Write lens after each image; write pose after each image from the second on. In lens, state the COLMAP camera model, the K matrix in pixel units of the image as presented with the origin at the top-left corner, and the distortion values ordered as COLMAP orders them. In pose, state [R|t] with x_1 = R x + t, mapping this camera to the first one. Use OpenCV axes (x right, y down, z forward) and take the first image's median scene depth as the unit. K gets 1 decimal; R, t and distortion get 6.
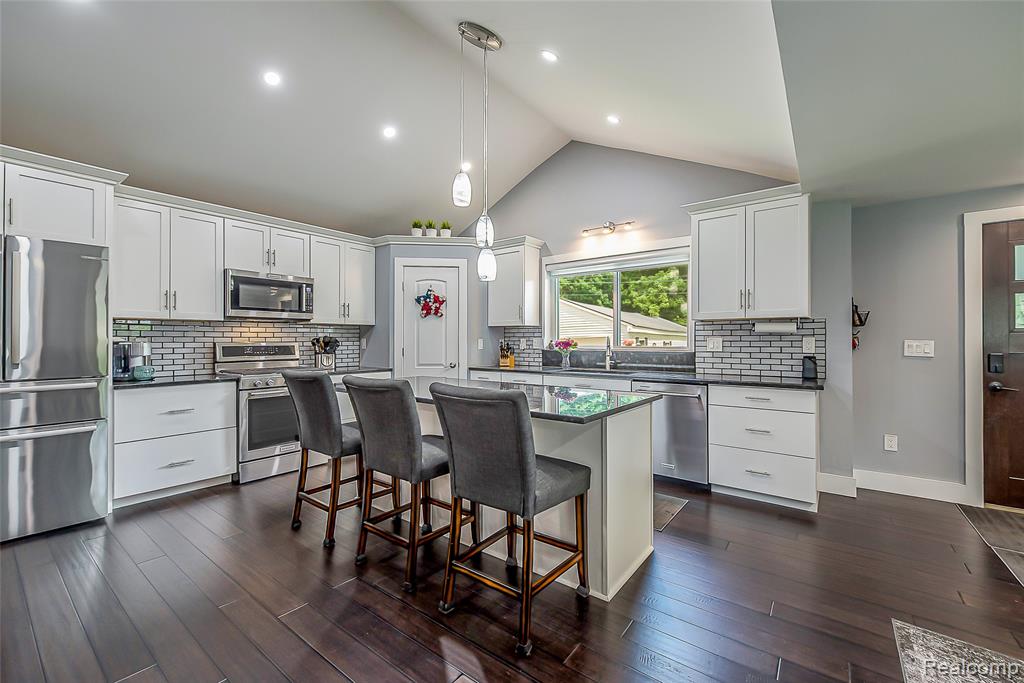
lens RADIAL K [[425.5, 0, 510.8], [0, 425.5, 336.9], [0, 0, 1]] dist [-0.002255, 0.000526]
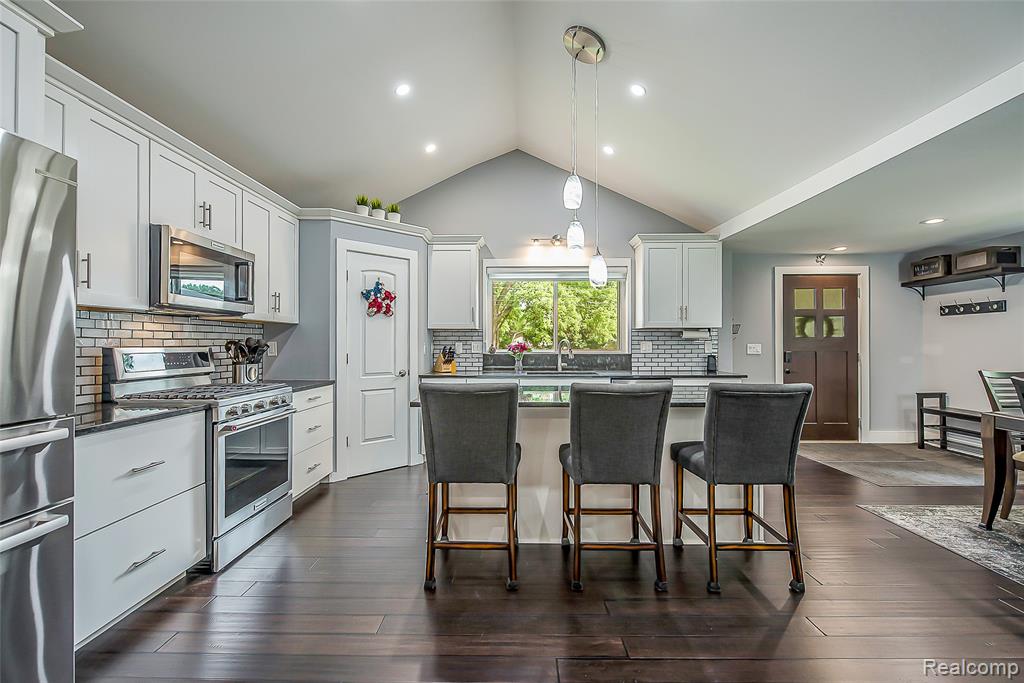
lens RADIAL K [[441.3, 0, 505.5], [0, 441.3, 337.7], [0, 0, 1]] dist [-0.010534, 0.000076]
pose [[0.798391, 0.009202, 0.602069, -0.584152], [-0.004386, 0.999946, -0.009466, 0.003037], [-0.602124, 0.004917, 0.798388, 0.192510]]
